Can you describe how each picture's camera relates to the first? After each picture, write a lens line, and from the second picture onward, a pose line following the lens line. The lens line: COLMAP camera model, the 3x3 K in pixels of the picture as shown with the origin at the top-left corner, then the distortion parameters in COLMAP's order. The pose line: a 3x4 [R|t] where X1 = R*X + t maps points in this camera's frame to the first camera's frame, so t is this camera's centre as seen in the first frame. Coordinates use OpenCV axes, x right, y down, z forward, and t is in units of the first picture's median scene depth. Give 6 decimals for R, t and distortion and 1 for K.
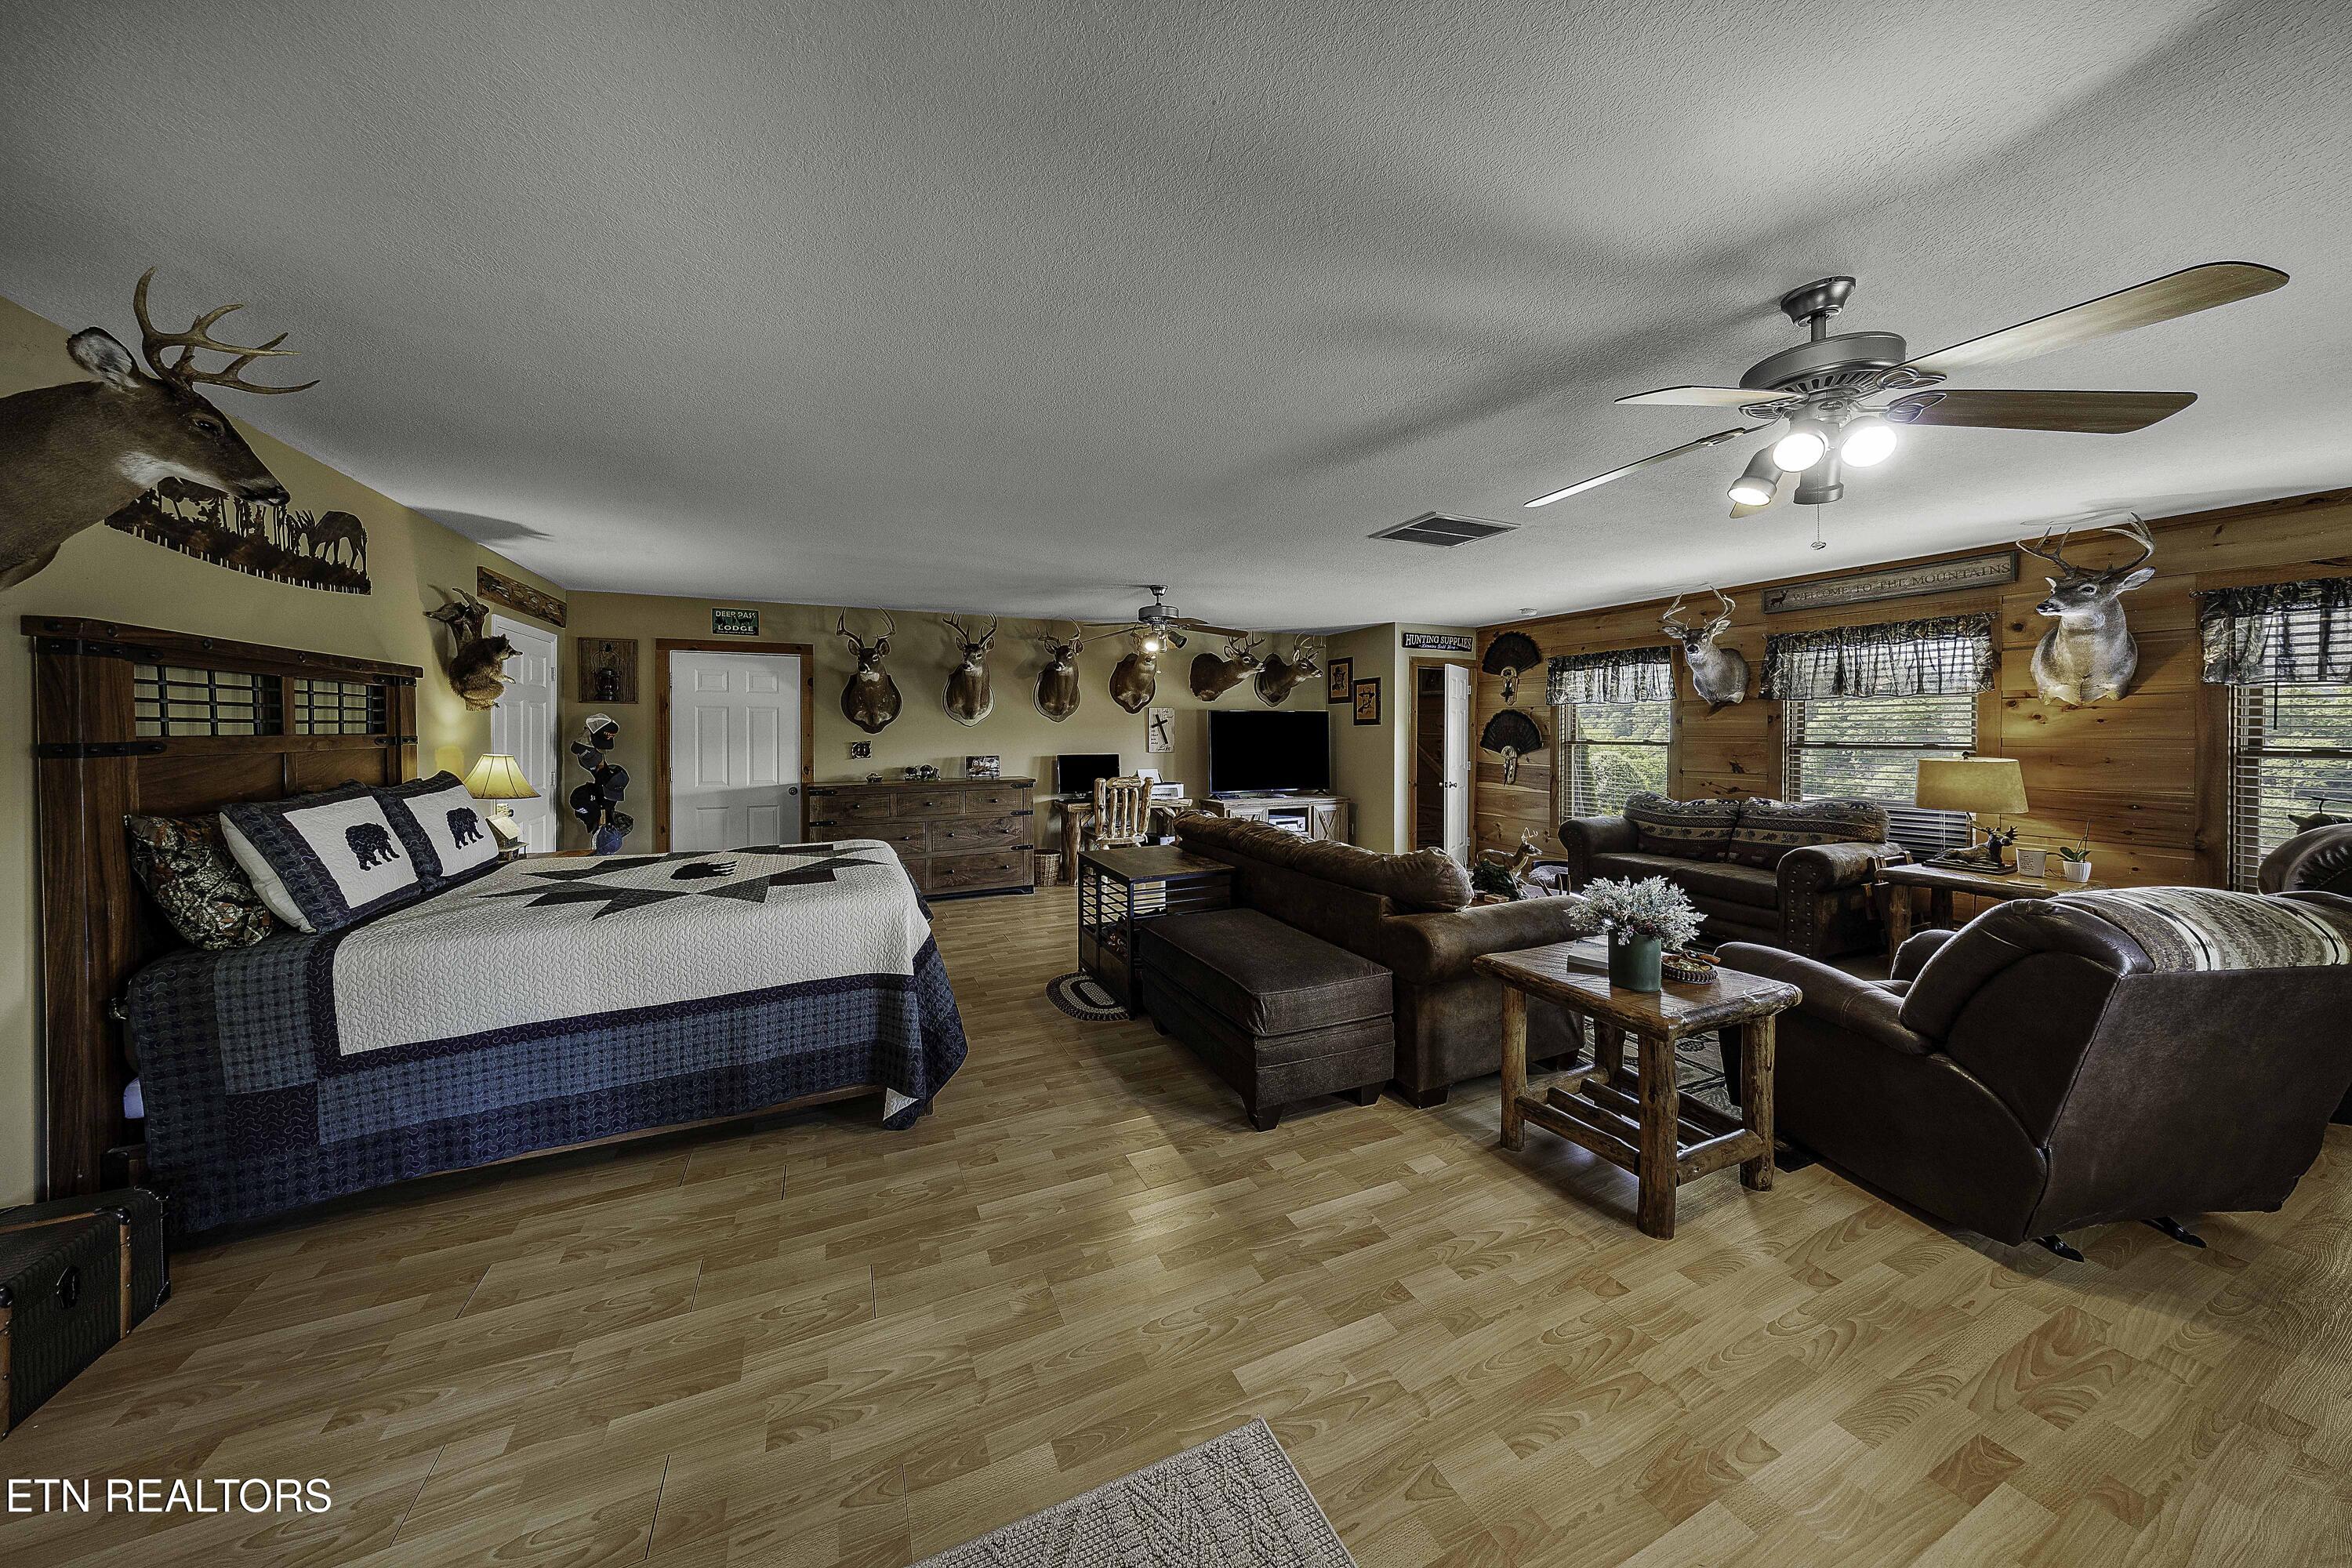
lens RADIAL K [[787.8, 0, 1207.4], [0, 787.8, 735.9], [0, 0, 1]] dist [0.009684, -0.000074]
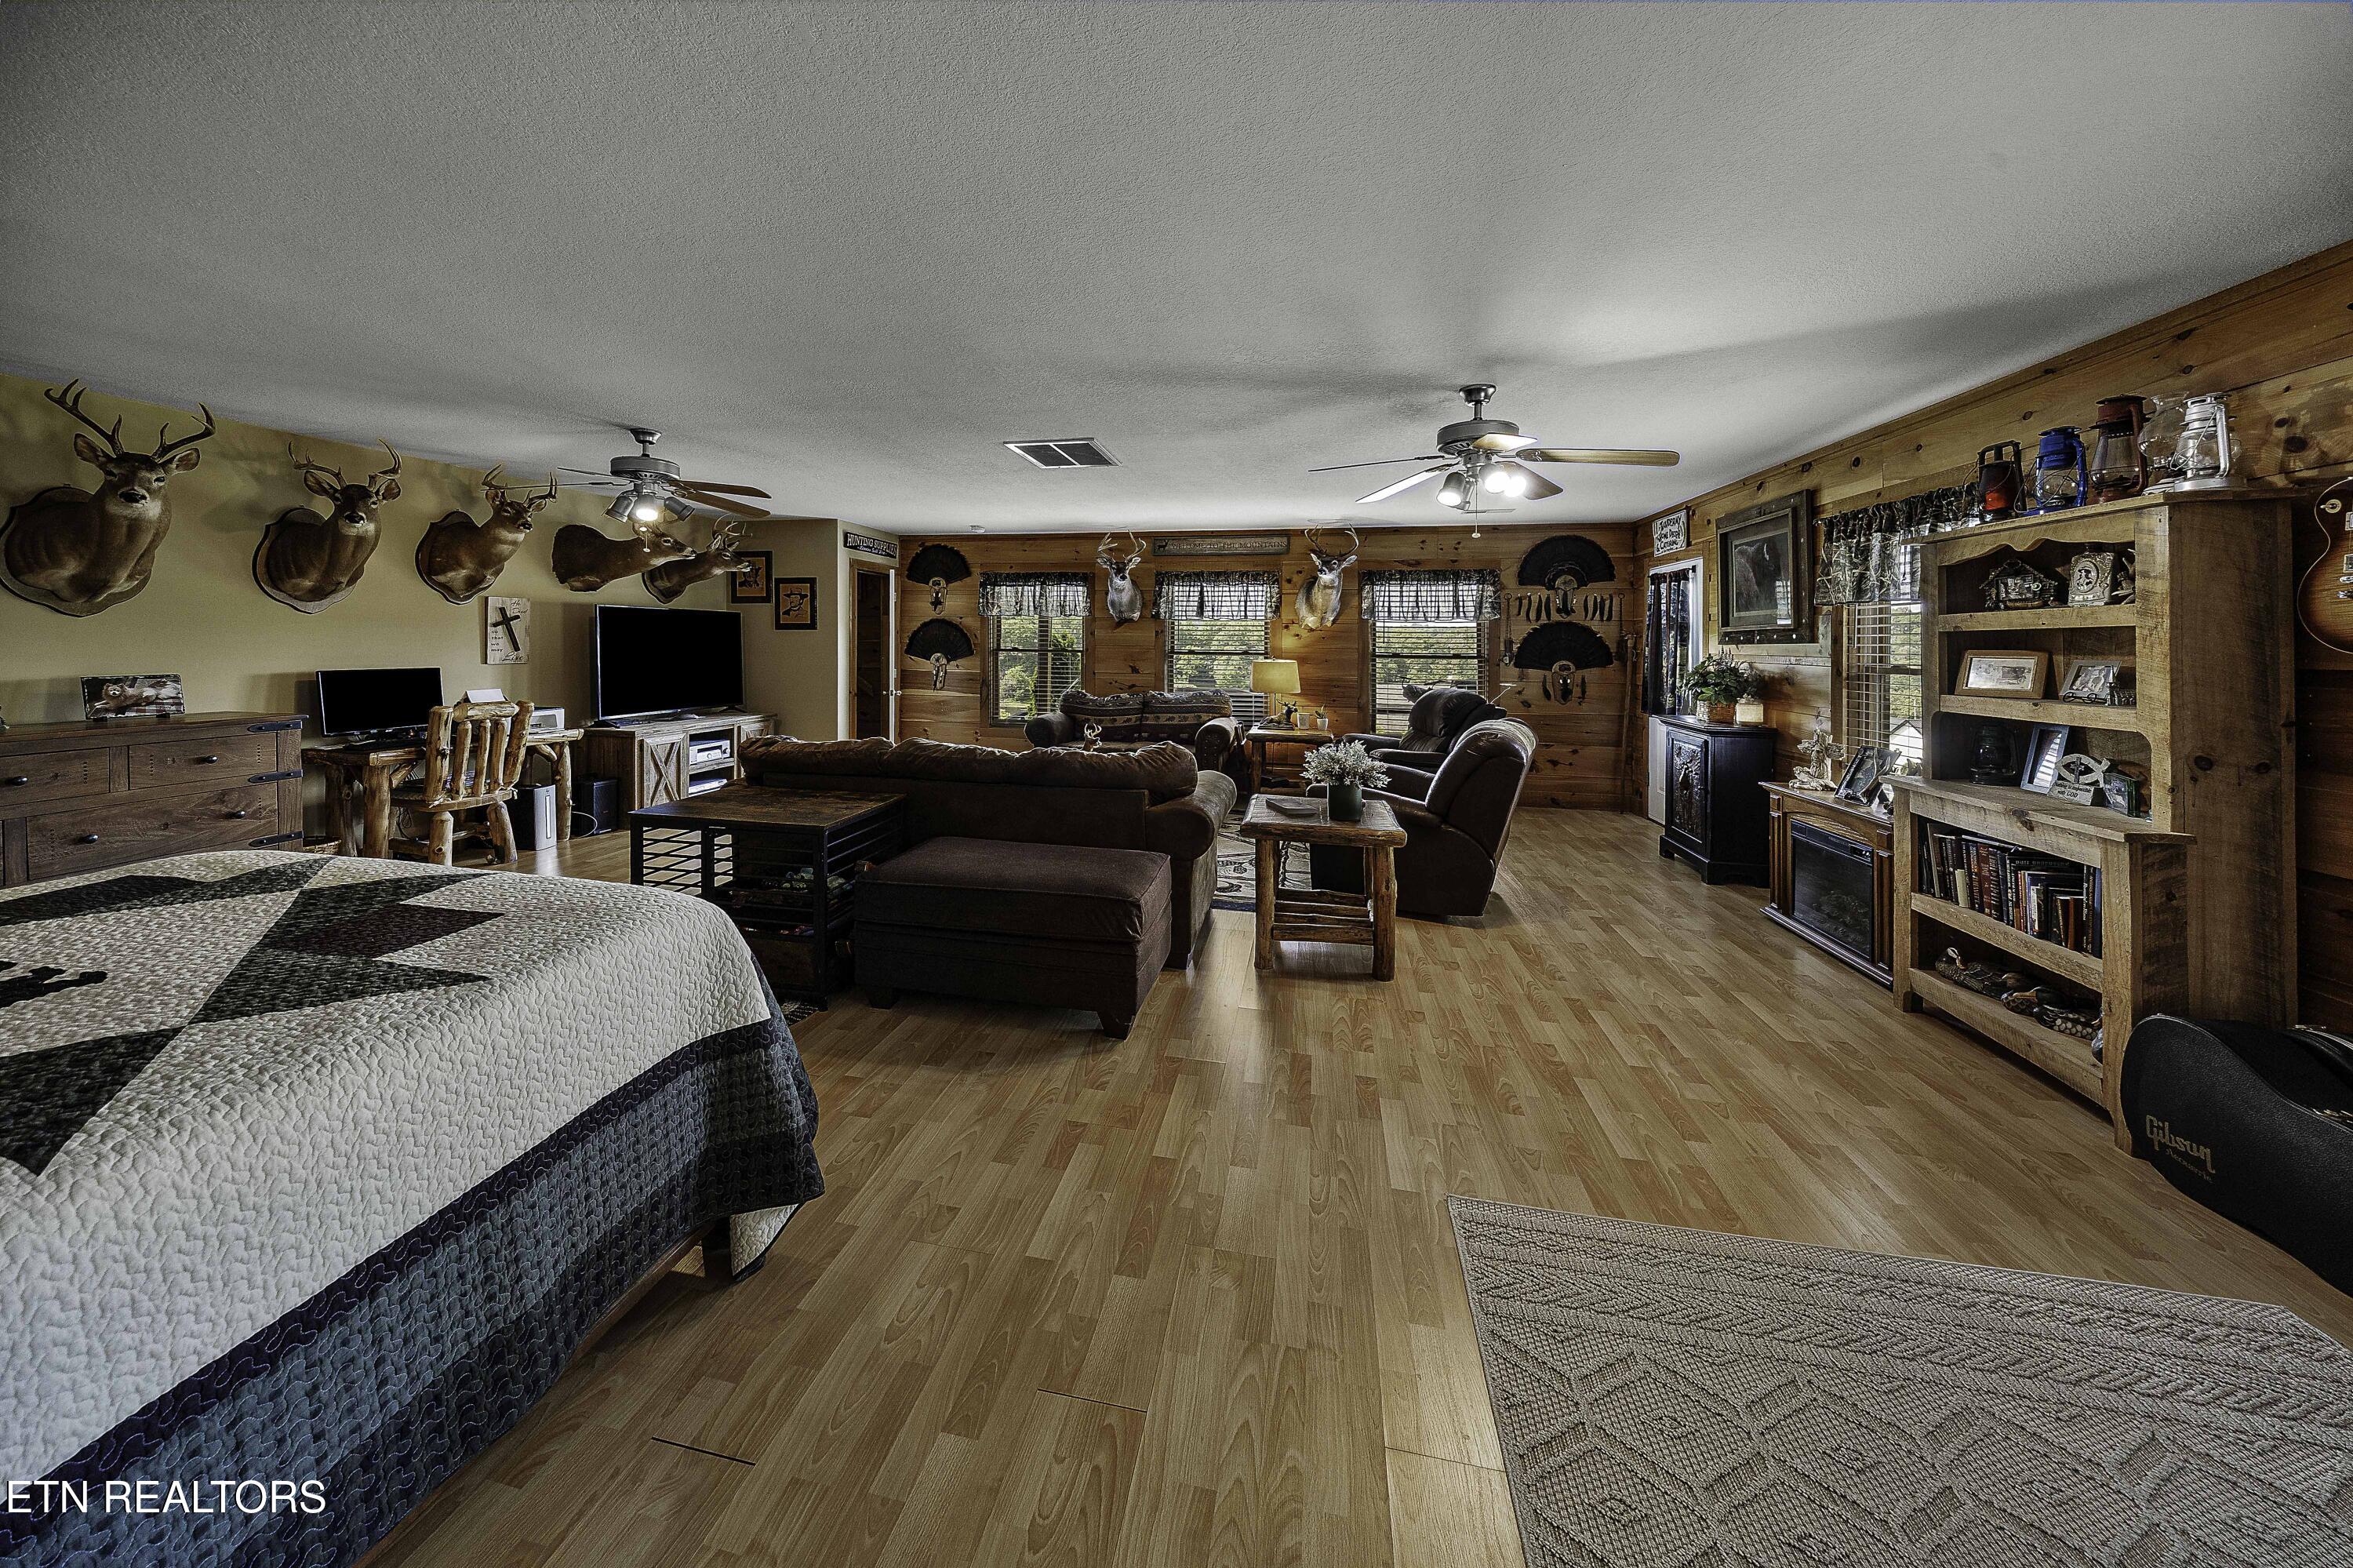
lens RADIAL K [[767.9, 0, 1195.3], [0, 767.9, 648.7], [0, 0, 1]] dist [0.000986, -0.000173]
pose [[0.586787, 0.002601, 0.809737, -0.306699], [-0.007878, 0.999966, 0.002497, 0.001905], [-0.809703, -0.007844, 0.586787, 0.167653]]
